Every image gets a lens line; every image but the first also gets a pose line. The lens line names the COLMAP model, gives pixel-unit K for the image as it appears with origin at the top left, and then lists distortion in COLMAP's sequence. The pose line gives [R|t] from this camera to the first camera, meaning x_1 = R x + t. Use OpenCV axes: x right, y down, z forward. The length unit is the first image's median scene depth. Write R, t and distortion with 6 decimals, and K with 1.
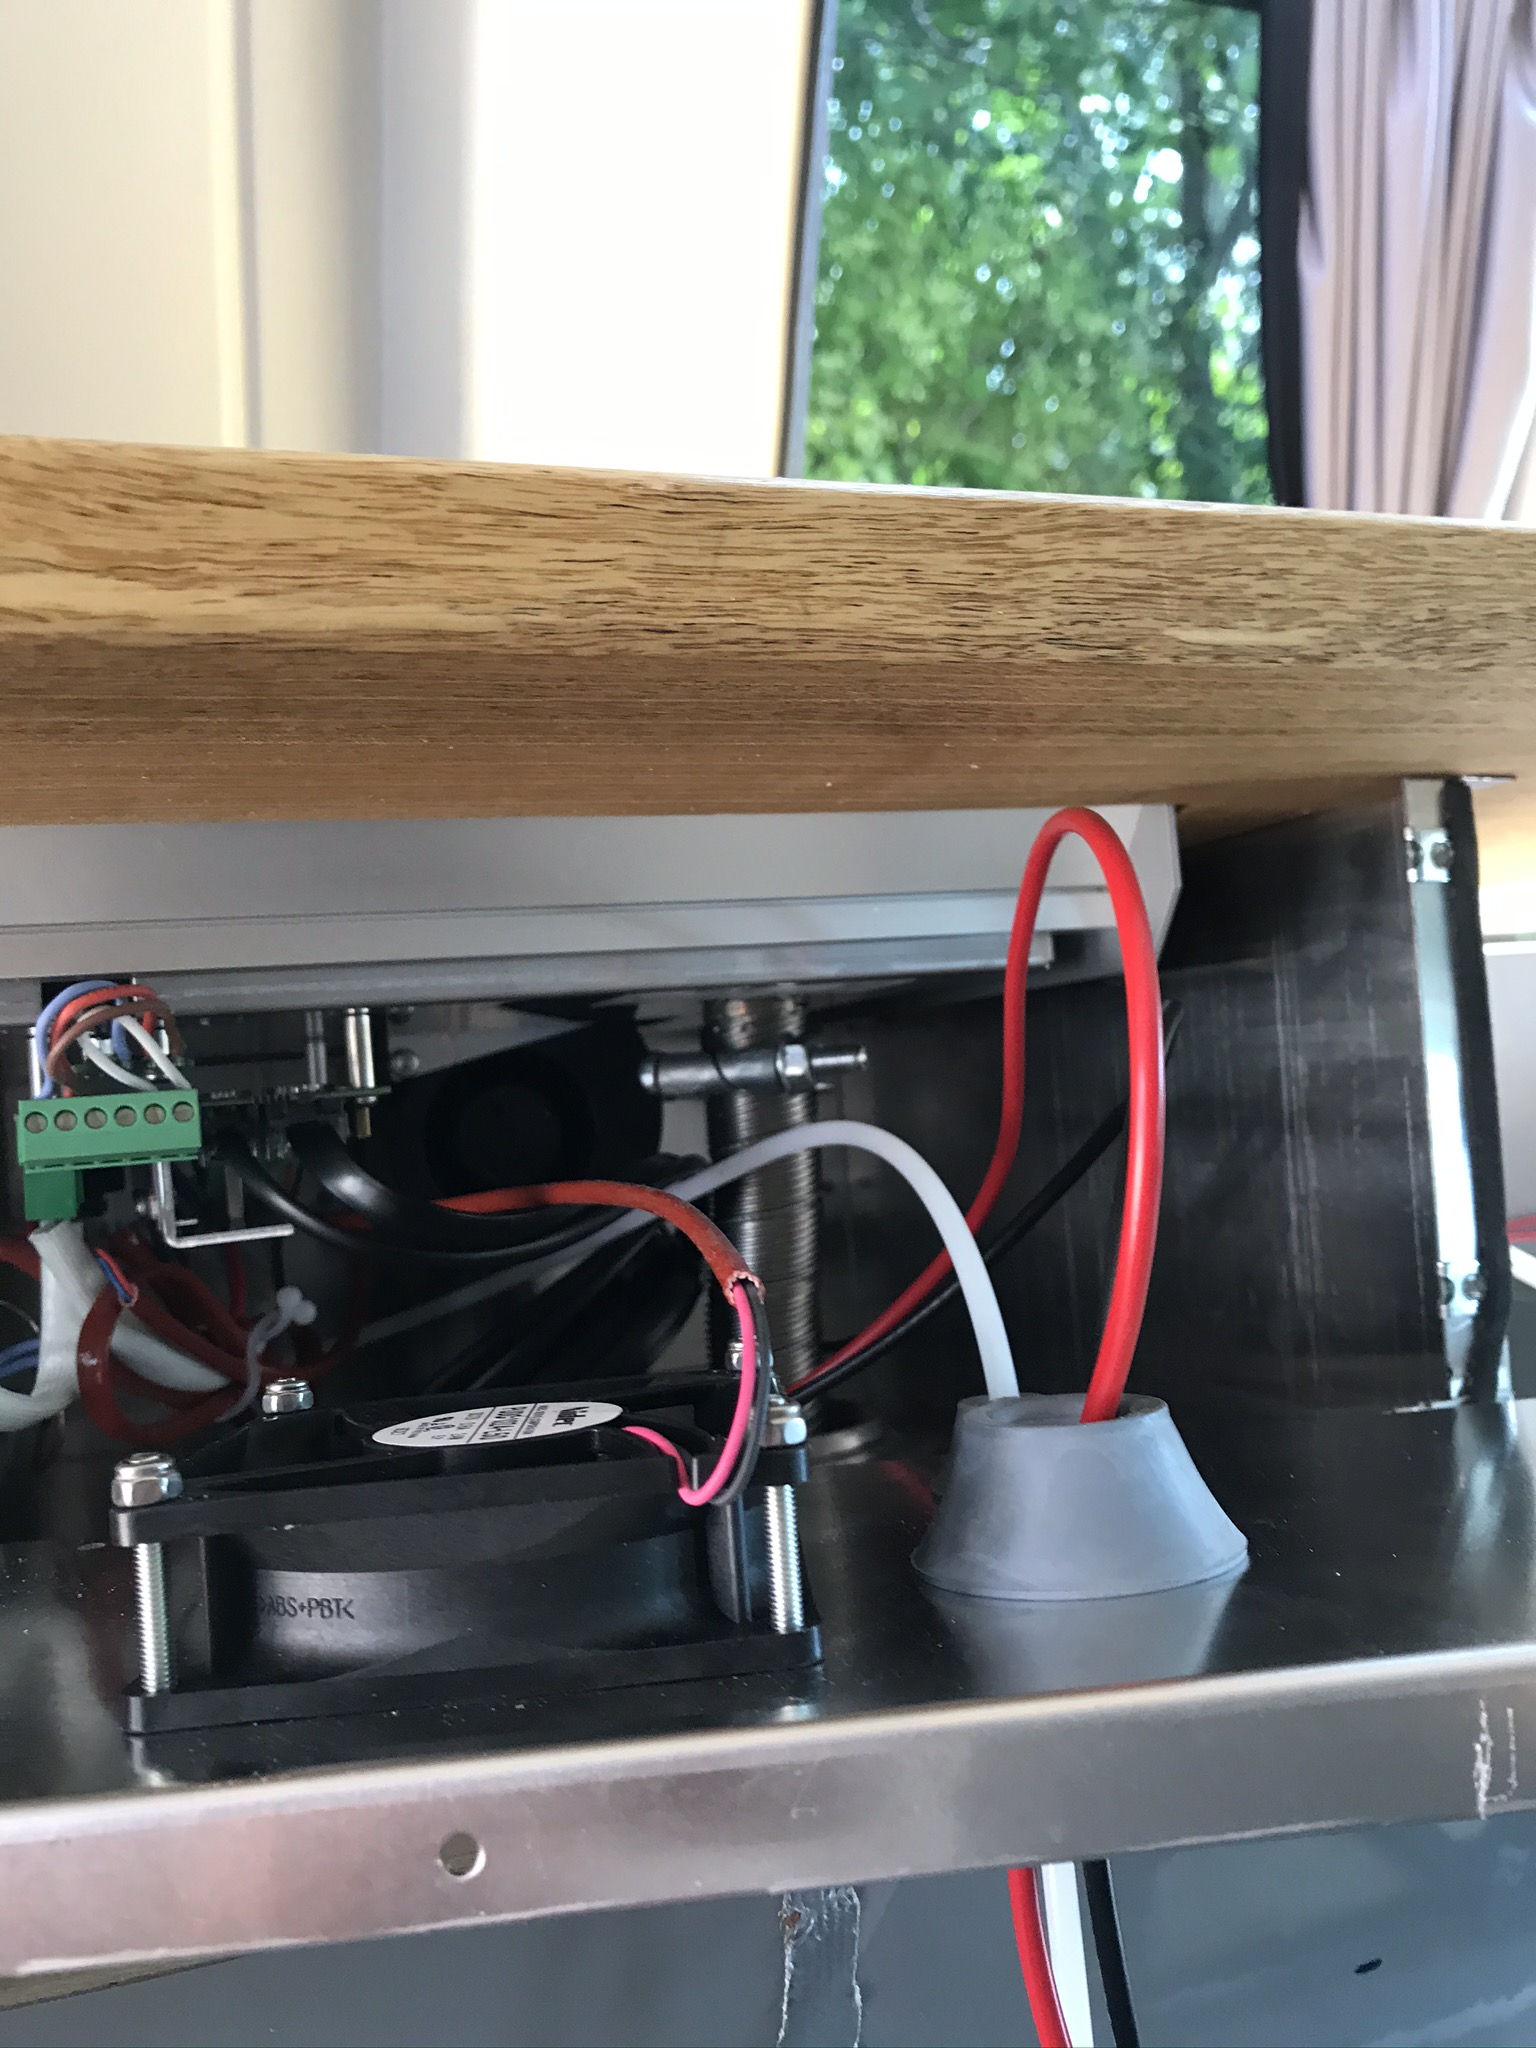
lens RADIAL K [[1677.9, 0, 768.0], [0, 1677.9, 1024.0], [0, 0, 1]] dist [-0.020199, -0.006629]
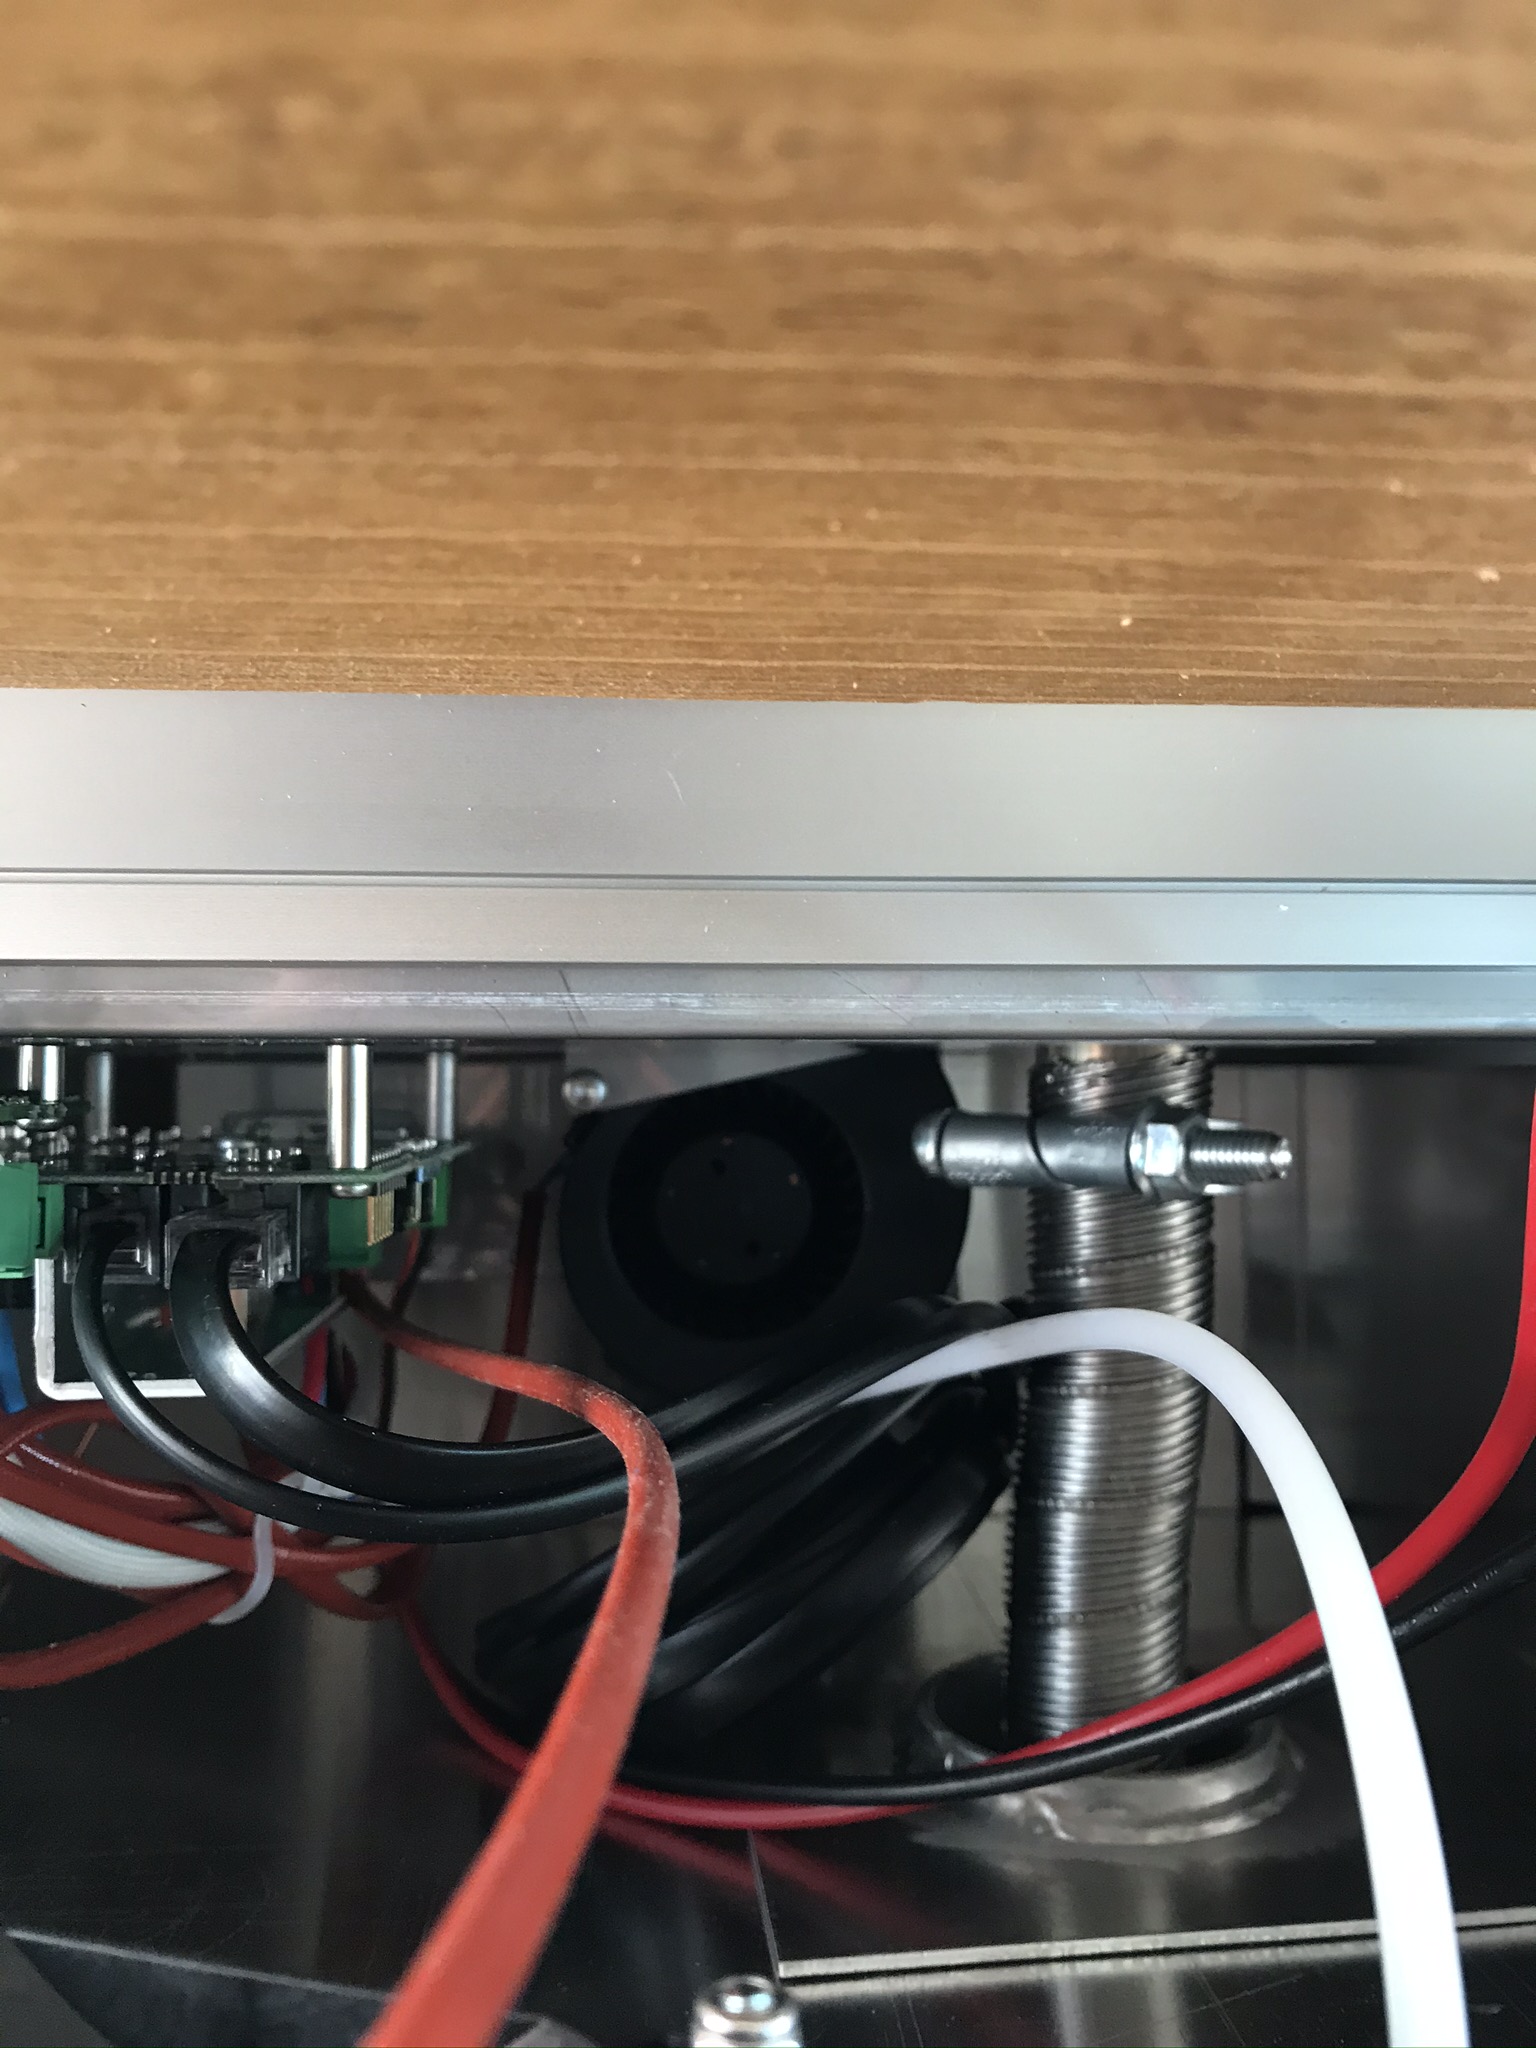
lens RADIAL K [[1721.5, 0, 768.0], [0, 1721.5, 1024.0], [0, 0, 1]] dist [-0.003996, -0.003202]
pose [[0.952069, 0.070492, -0.297649, 0.126724], [-0.062933, 0.997407, 0.034916, -0.072451], [0.299338, -0.014511, 0.954037, 0.794321]]
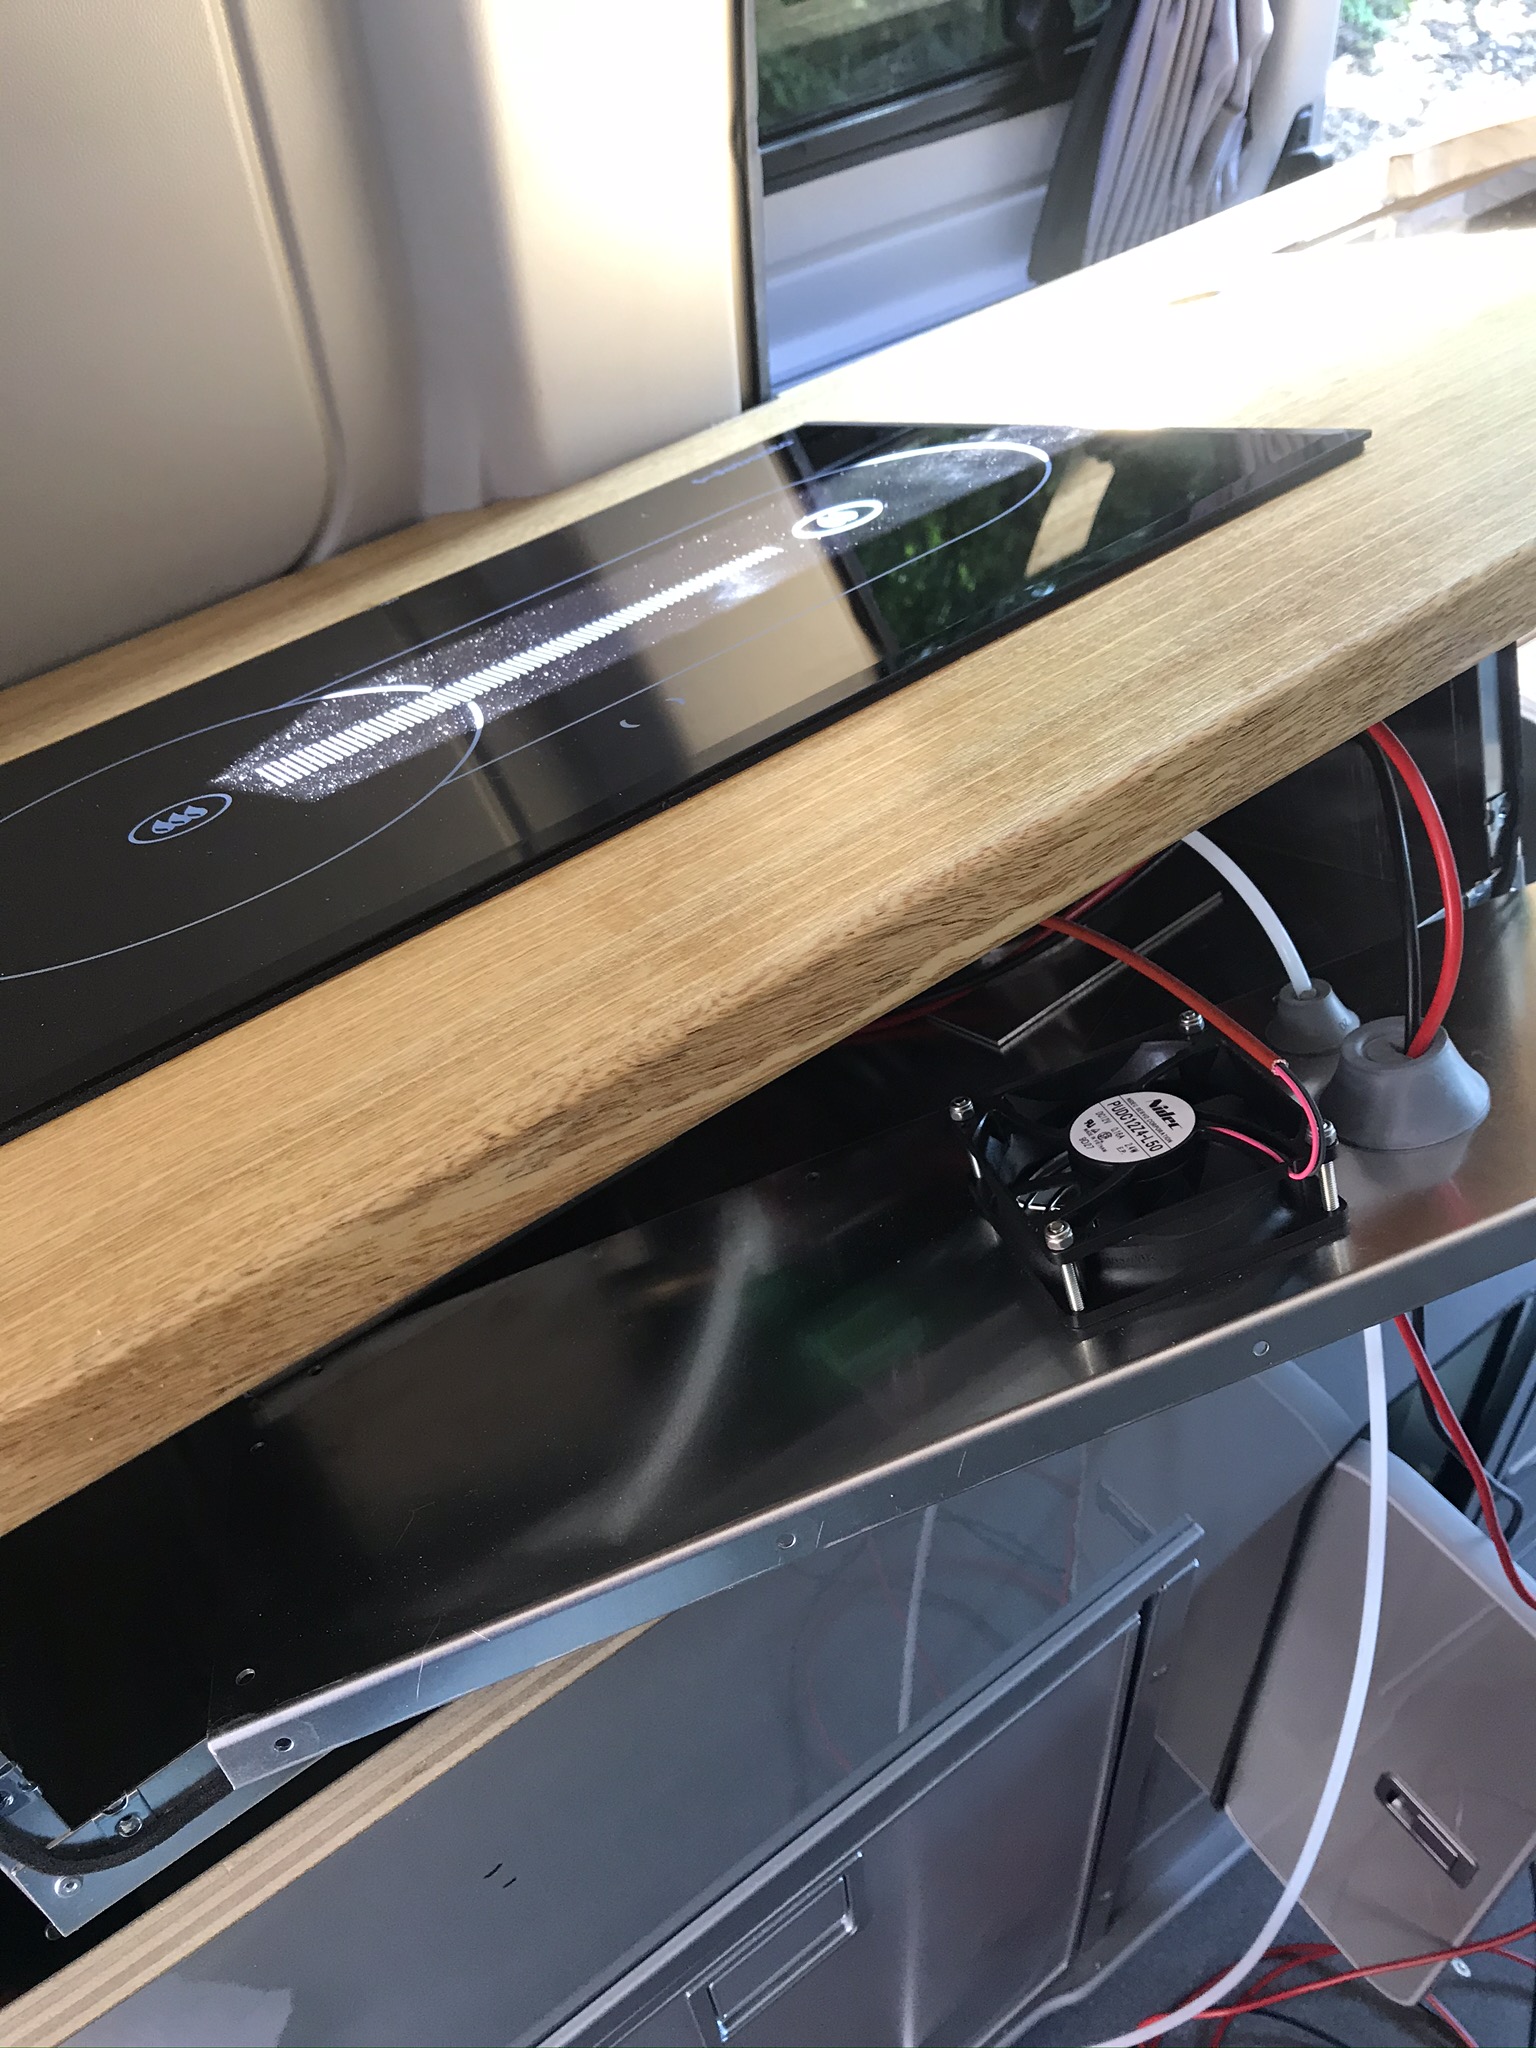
lens RADIAL K [[1677.9, 0, 768.0], [0, 1677.9, 1024.0], [0, 0, 1]] dist [-0.020199, -0.006629]
pose [[0.958591, -0.266973, 0.099134, -0.805914], [0.180190, 0.838152, 0.514814, -1.053272], [-0.220531, -0.475633, 0.851551, -0.577142]]
